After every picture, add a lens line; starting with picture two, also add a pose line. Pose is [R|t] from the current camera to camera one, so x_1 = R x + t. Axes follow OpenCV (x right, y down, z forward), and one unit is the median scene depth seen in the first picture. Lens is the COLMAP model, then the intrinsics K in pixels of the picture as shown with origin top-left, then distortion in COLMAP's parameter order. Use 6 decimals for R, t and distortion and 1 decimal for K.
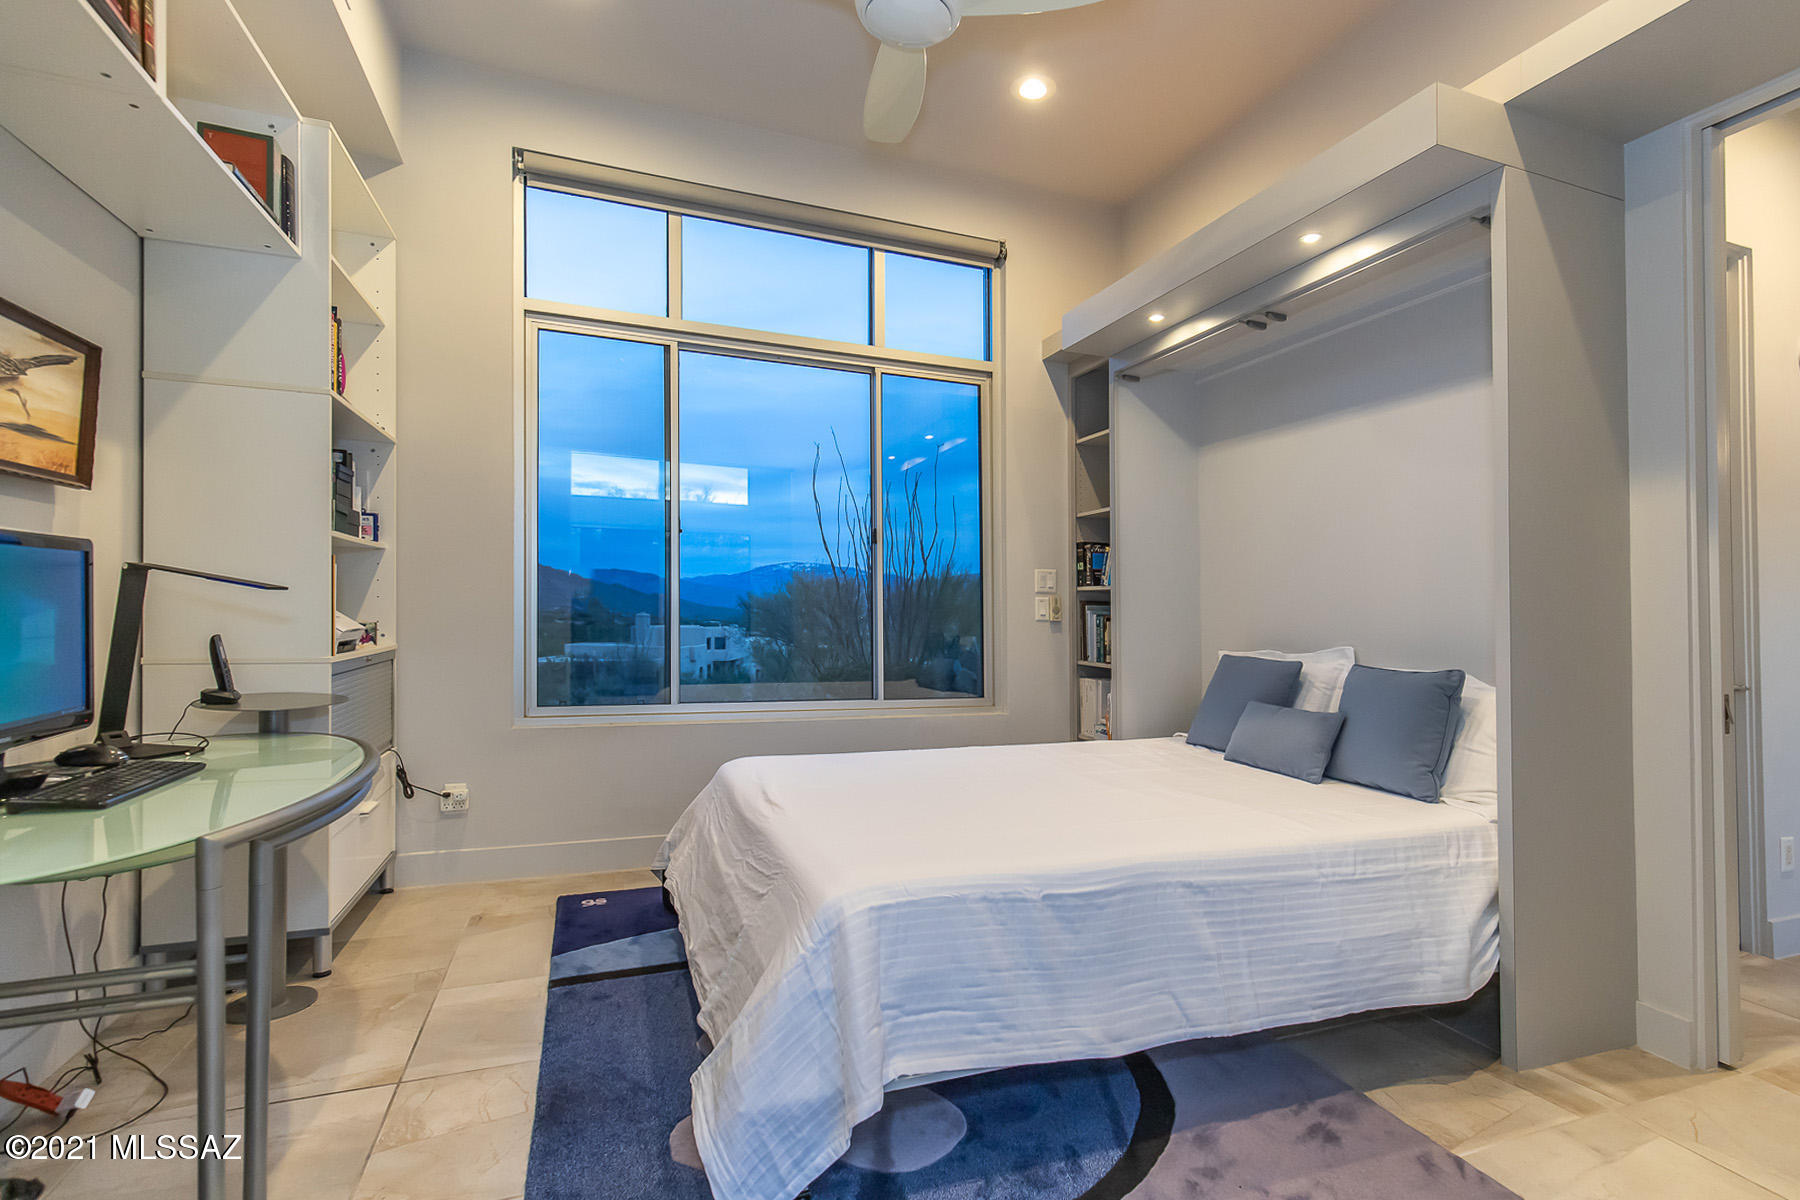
lens RADIAL K [[850.3, 0, 896.6], [0, 850.3, 597.0], [0, 0, 1]] dist [-0.001191, -0.001512]
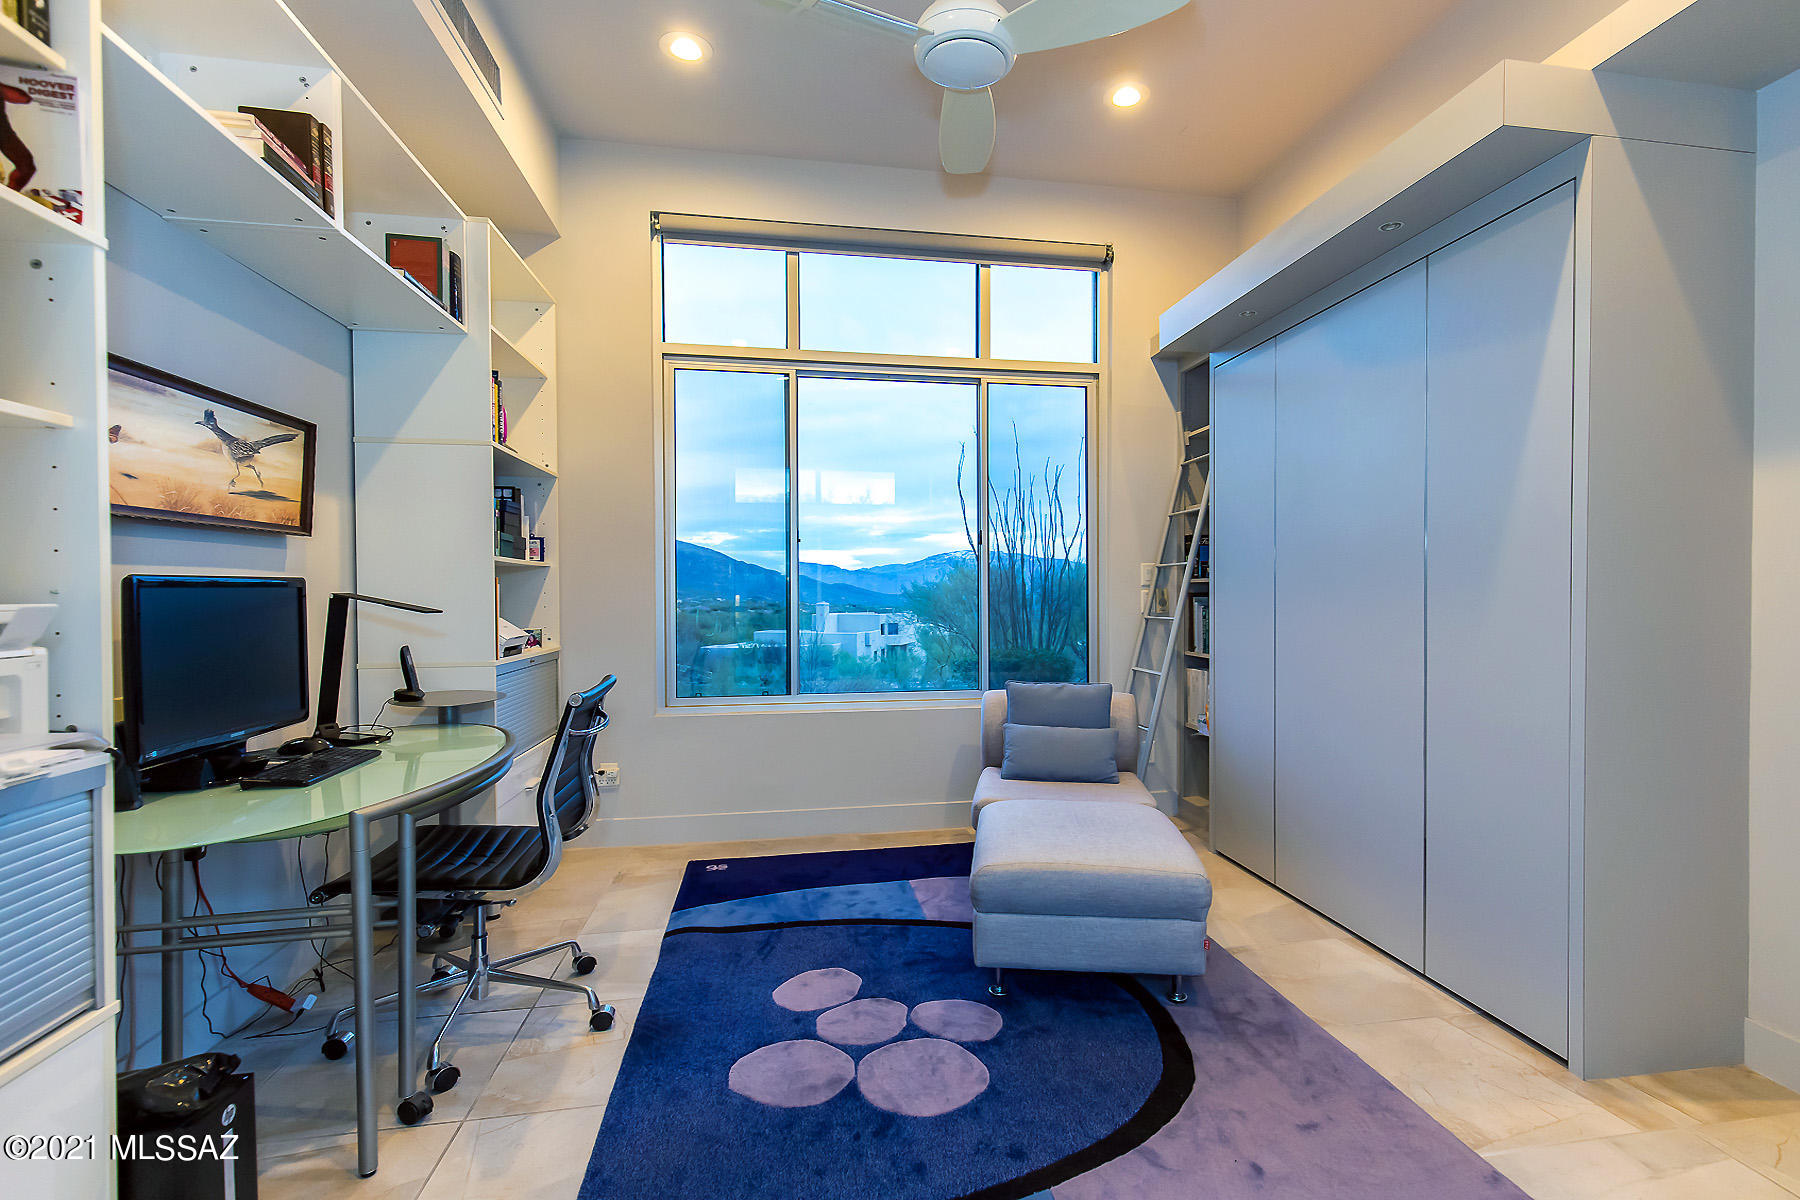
lens RADIAL K [[808.6, 0, 910.8], [0, 808.6, 599.8], [0, 0, 1]] dist [-0.001838, -0.000913]
pose [[0.983412, -0.018348, -0.180456, 0.114181], [0.021971, 0.999595, 0.018098, -0.021701], [0.180051, -0.021763, 0.983417, -0.032603]]
